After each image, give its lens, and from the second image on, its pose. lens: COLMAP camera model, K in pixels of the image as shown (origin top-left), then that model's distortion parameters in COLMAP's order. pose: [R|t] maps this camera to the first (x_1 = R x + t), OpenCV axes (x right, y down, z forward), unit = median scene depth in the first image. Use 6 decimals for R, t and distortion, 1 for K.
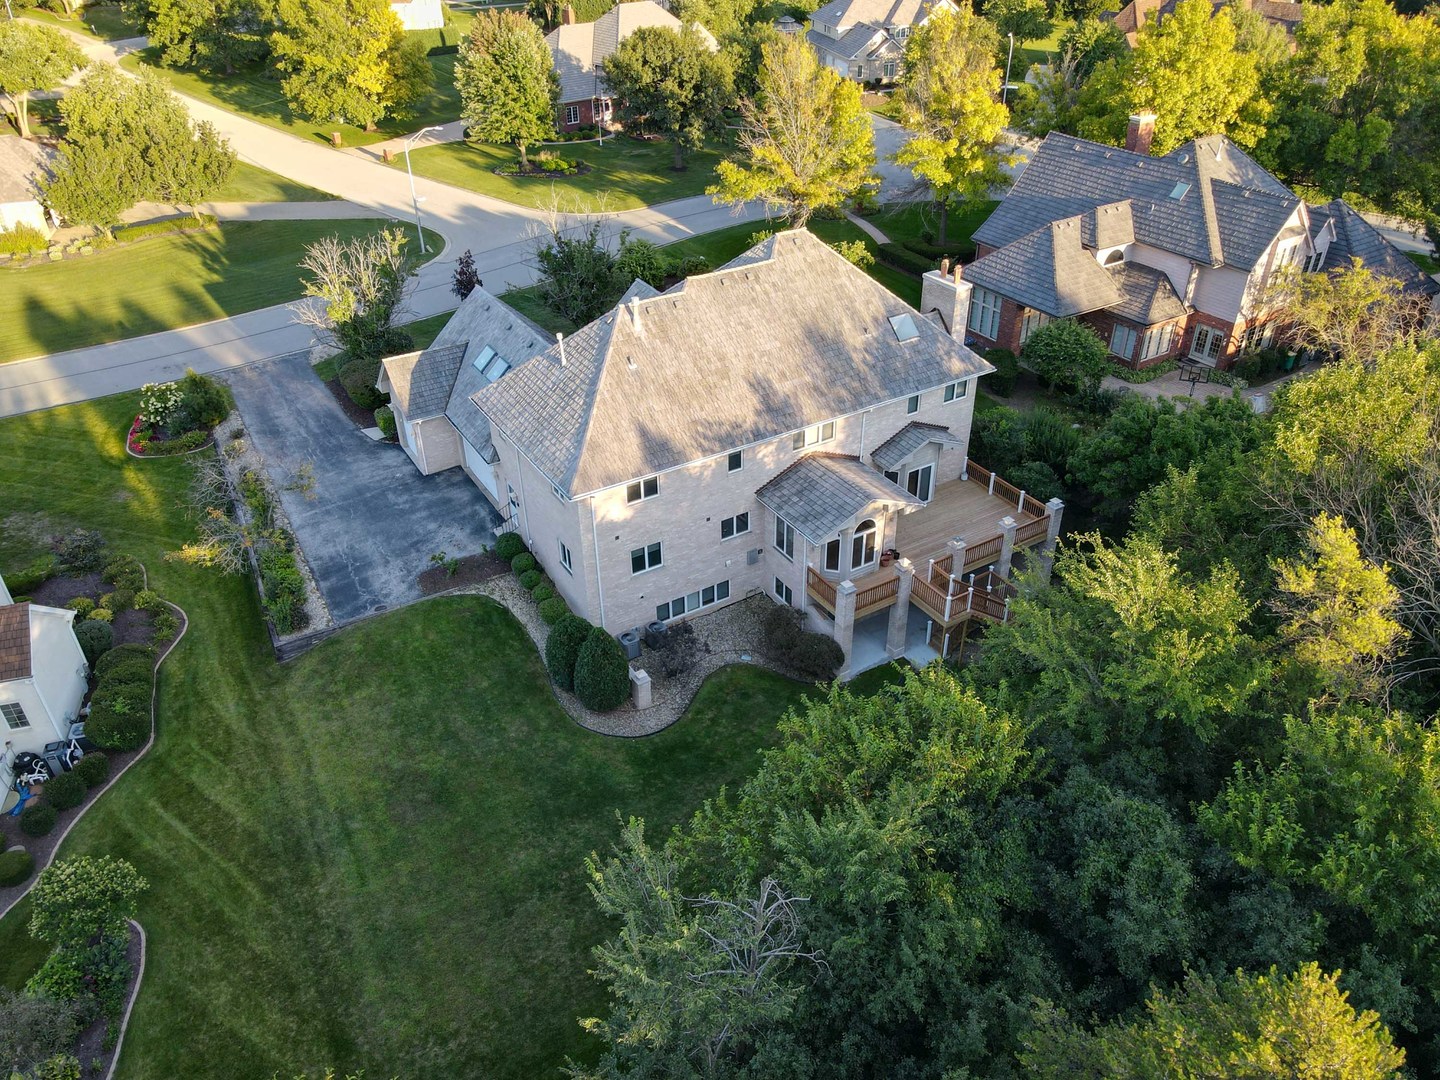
lens RADIAL K [[1055.8, 0, 720.0], [0, 1055.8, 540.0], [0, 0, 1]] dist [0.007091, 0.016625]
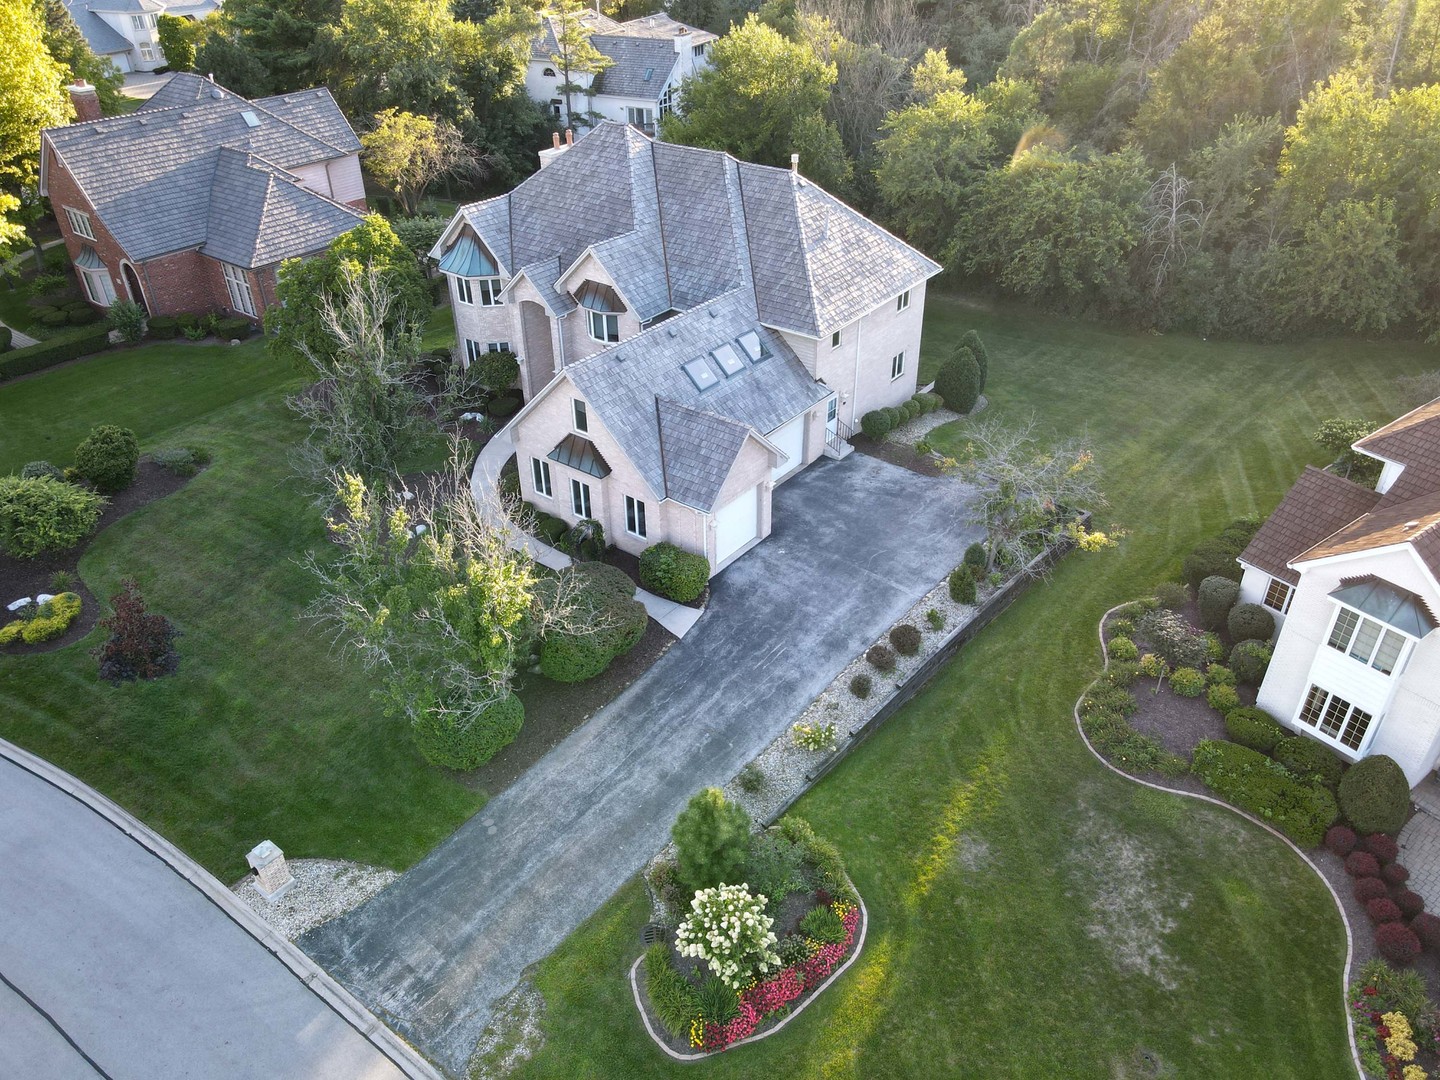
lens RADIAL K [[1055.8, 0, 720.0], [0, 1055.8, 540.0], [0, 0, 1]] dist [0.007091, 0.016625]
pose [[-0.354381, -0.495887, 0.792786, -1.023414], [0.528580, 0.593135, 0.607285, -0.637657], [-0.771374, 0.634261, 0.051920, 1.135462]]
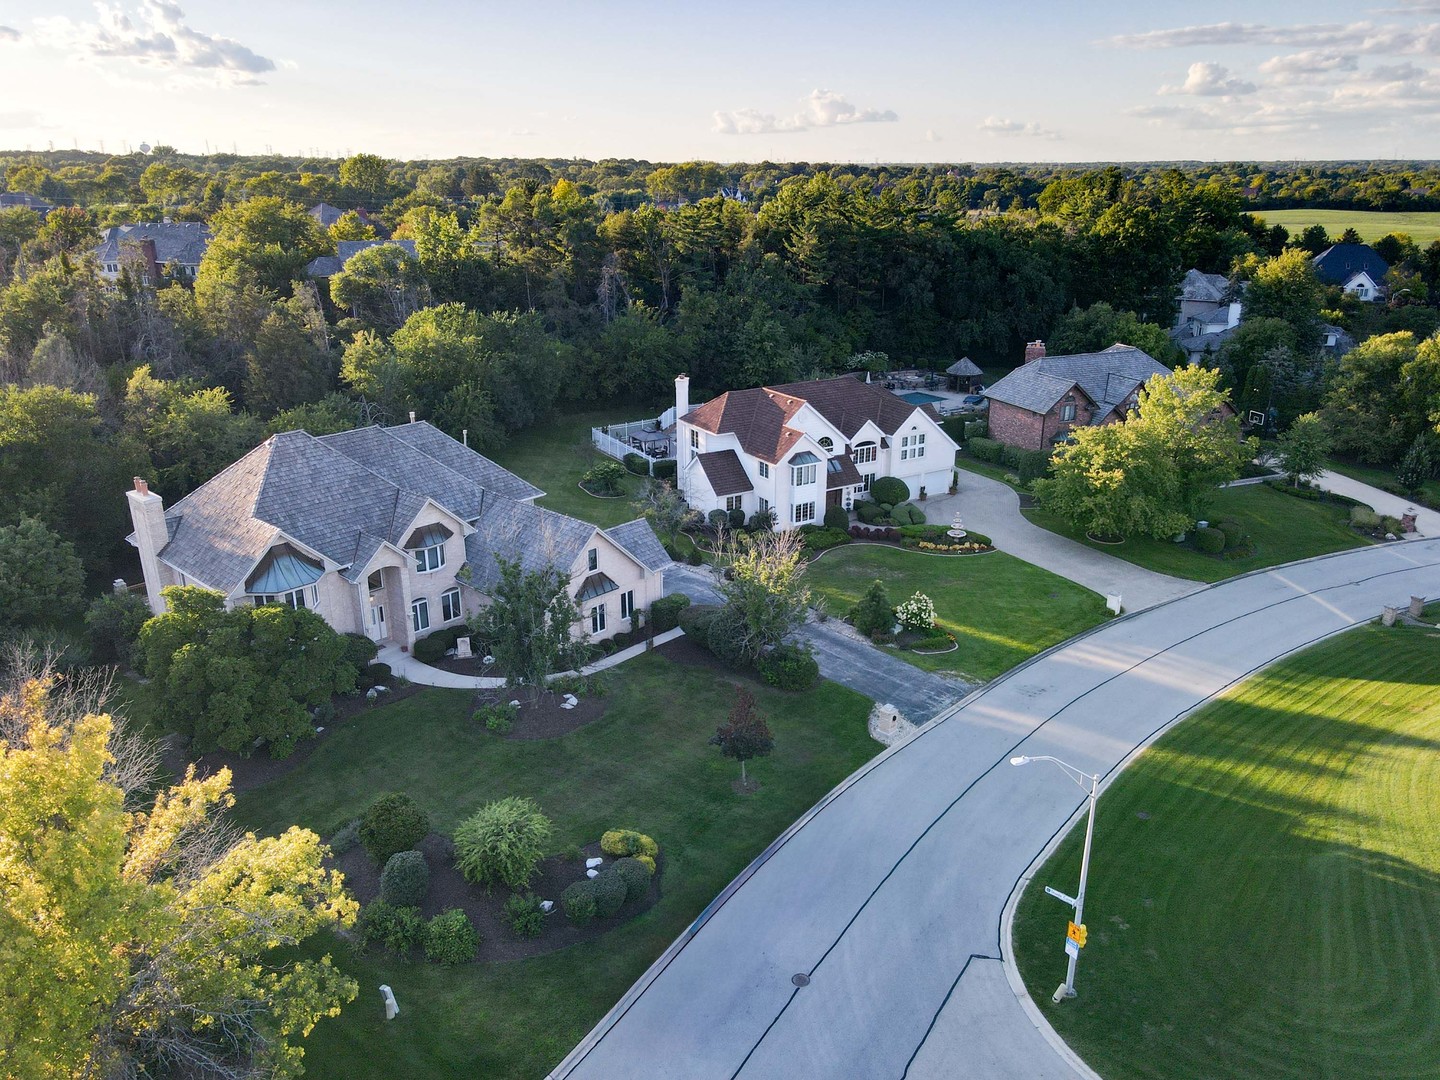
lens RADIAL K [[1055.8, 0, 720.0], [0, 1055.8, 540.0], [0, 0, 1]] dist [0.007091, 0.016625]
pose [[-0.963986, 0.104977, -0.244357, -0.107622], [-0.133424, 0.603913, 0.785803, -1.277977], [0.230062, 0.790107, -0.568157, 1.940485]]
